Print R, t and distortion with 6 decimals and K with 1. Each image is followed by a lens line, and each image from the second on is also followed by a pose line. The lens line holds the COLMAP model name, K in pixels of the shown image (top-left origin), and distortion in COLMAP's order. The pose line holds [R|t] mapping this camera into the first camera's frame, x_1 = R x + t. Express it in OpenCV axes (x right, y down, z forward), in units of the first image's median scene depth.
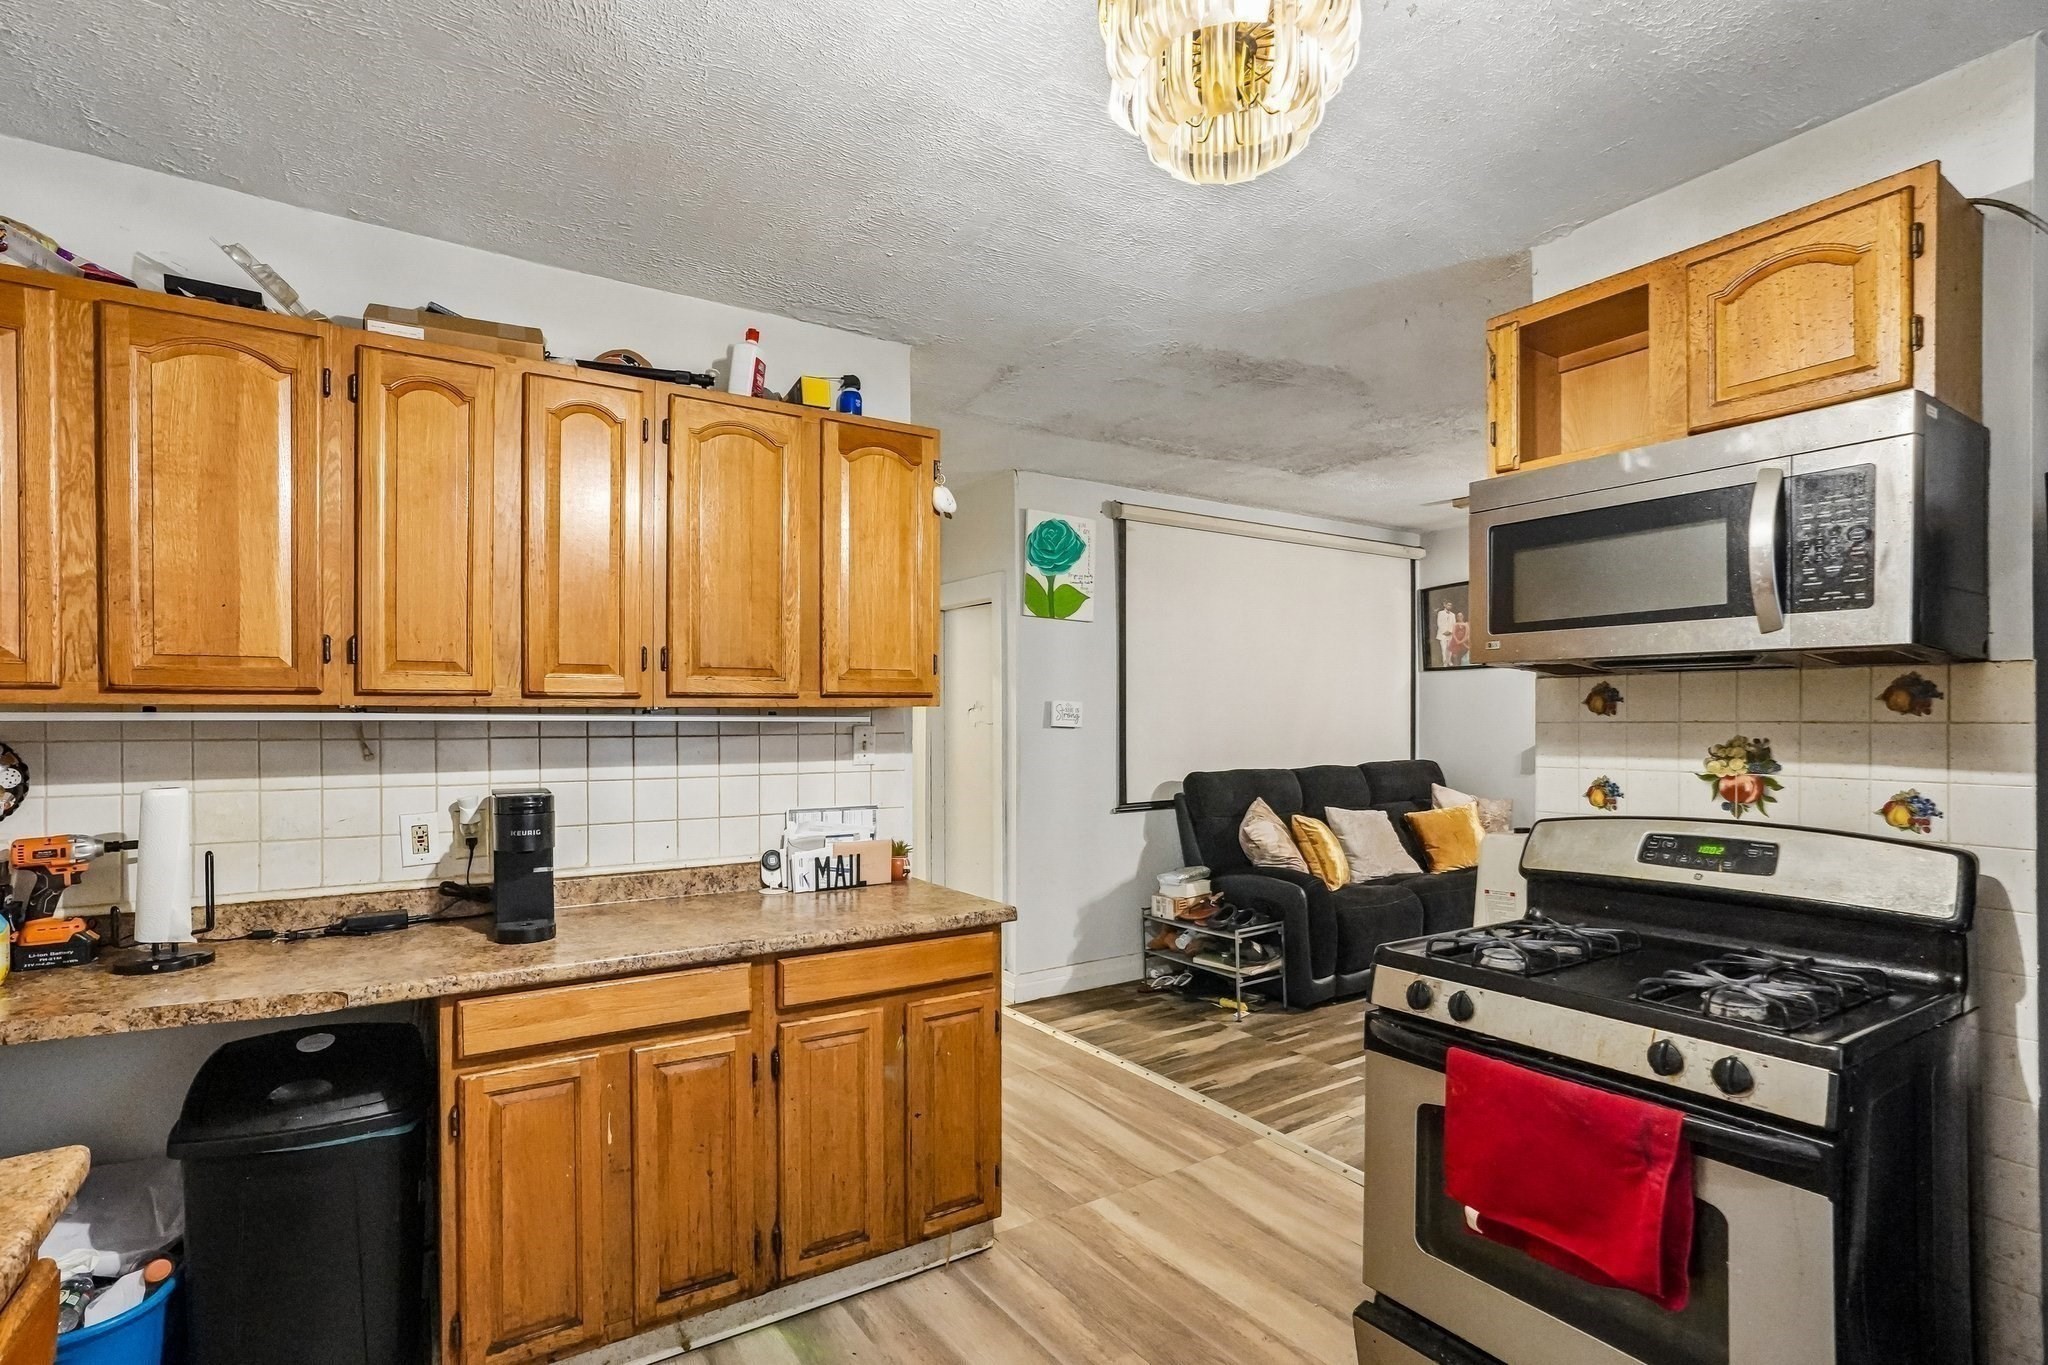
lens RADIAL K [[1015.6, 0, 1020.2], [0, 1015.6, 720.5], [0, 0, 1]] dist [-0.000729, -0.000006]
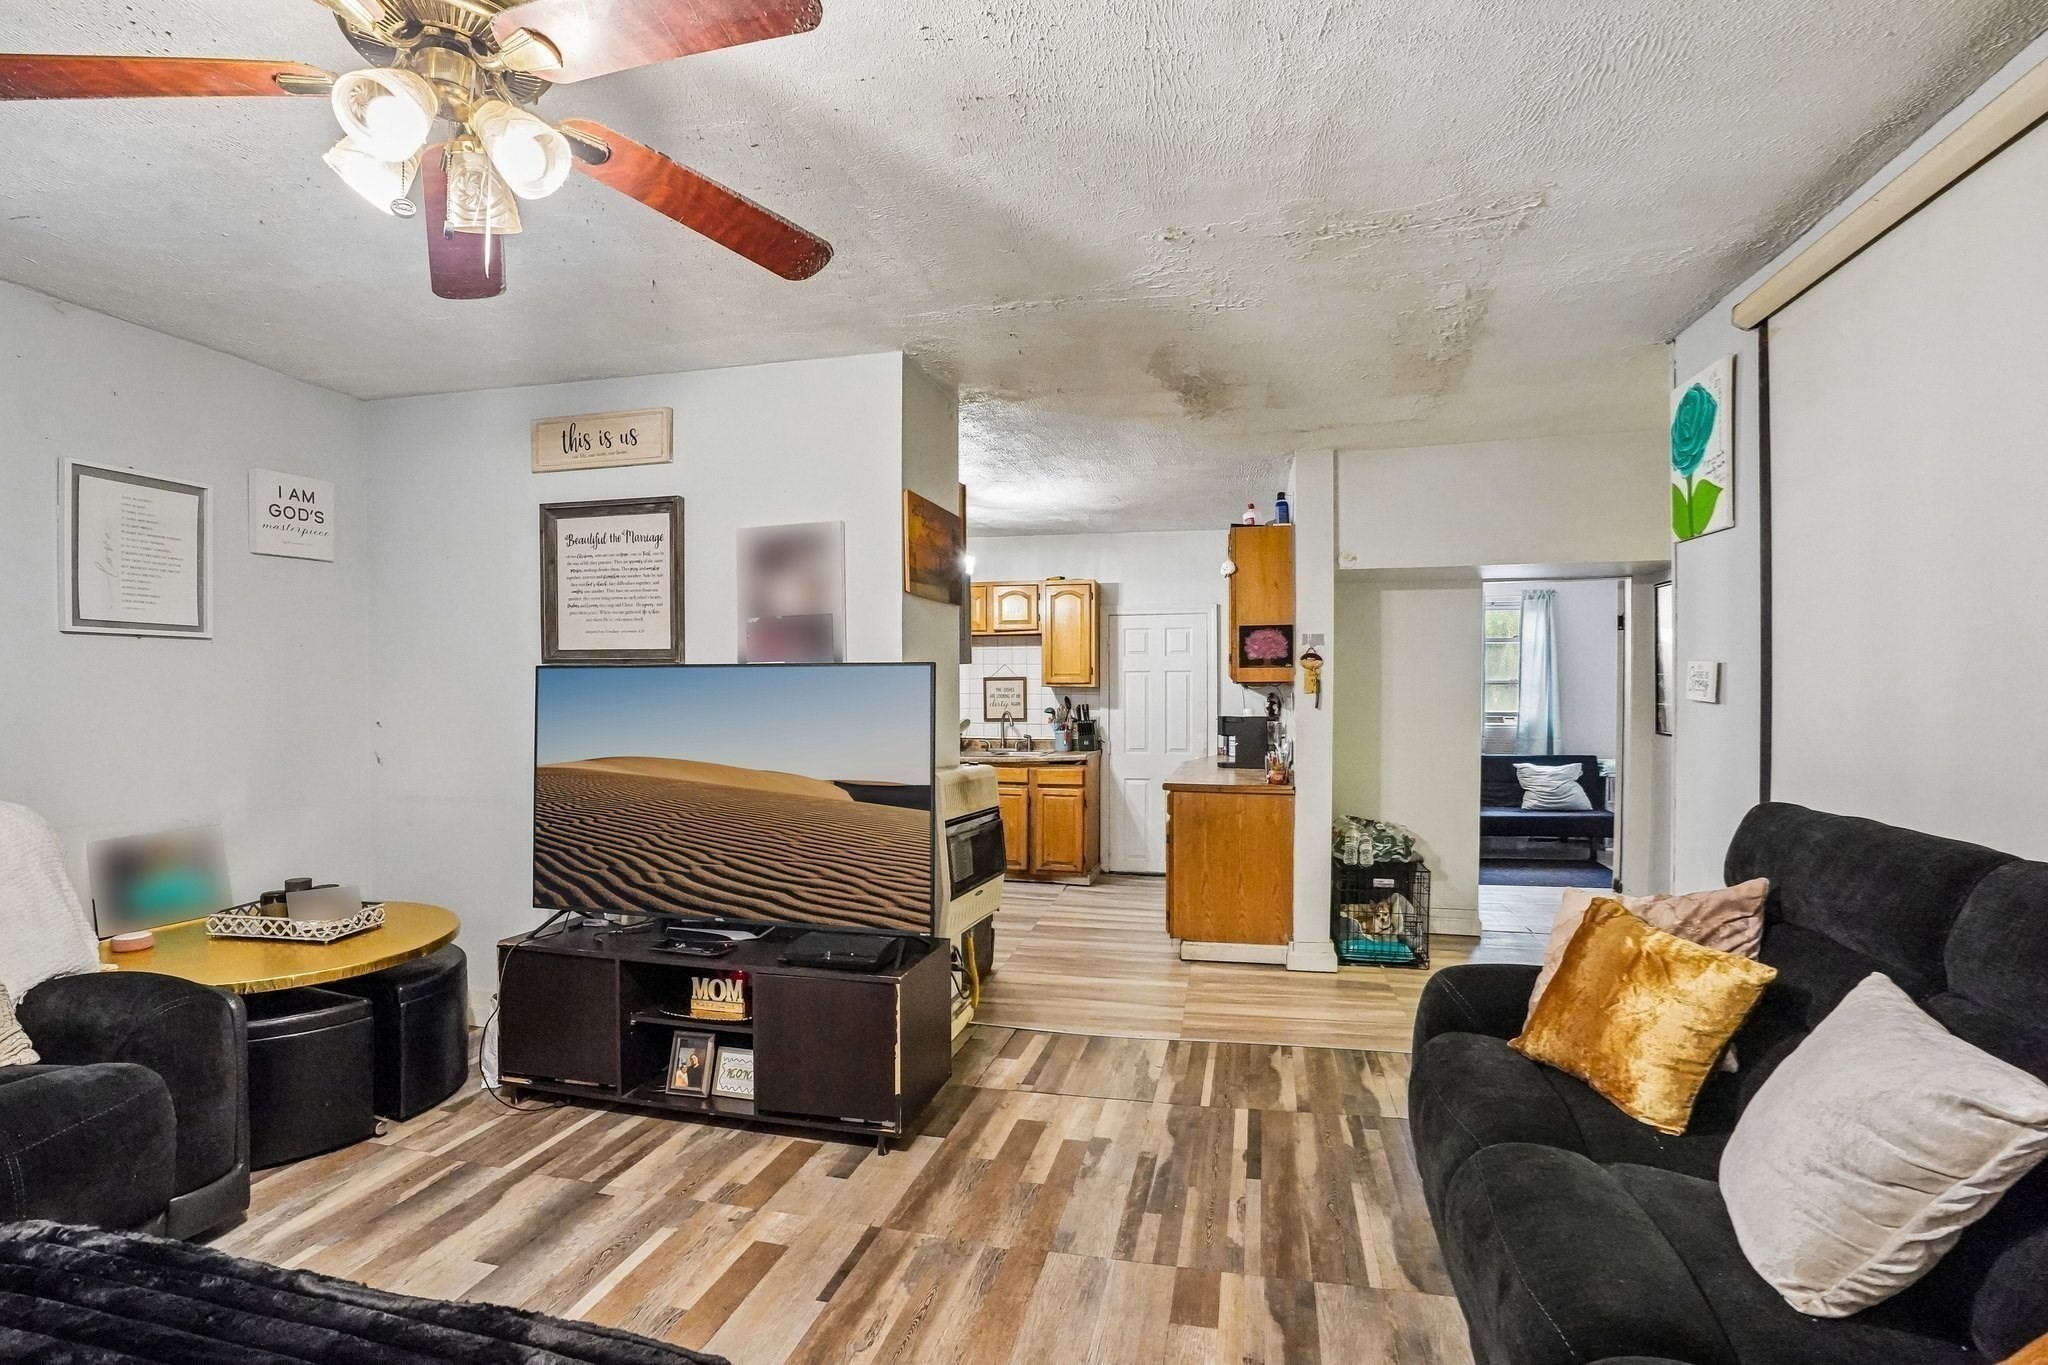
lens RADIAL K [[968.9, 0, 1031.2], [0, 968.9, 678.3], [0, 0, 1]] dist [-0.003262, 0.000472]
pose [[-0.729463, 0.000198, -0.684020, 0.975716], [0.000235, 1.000000, 0.000039, -0.011013], [0.684020, -0.000133, -0.729463, 1.454988]]
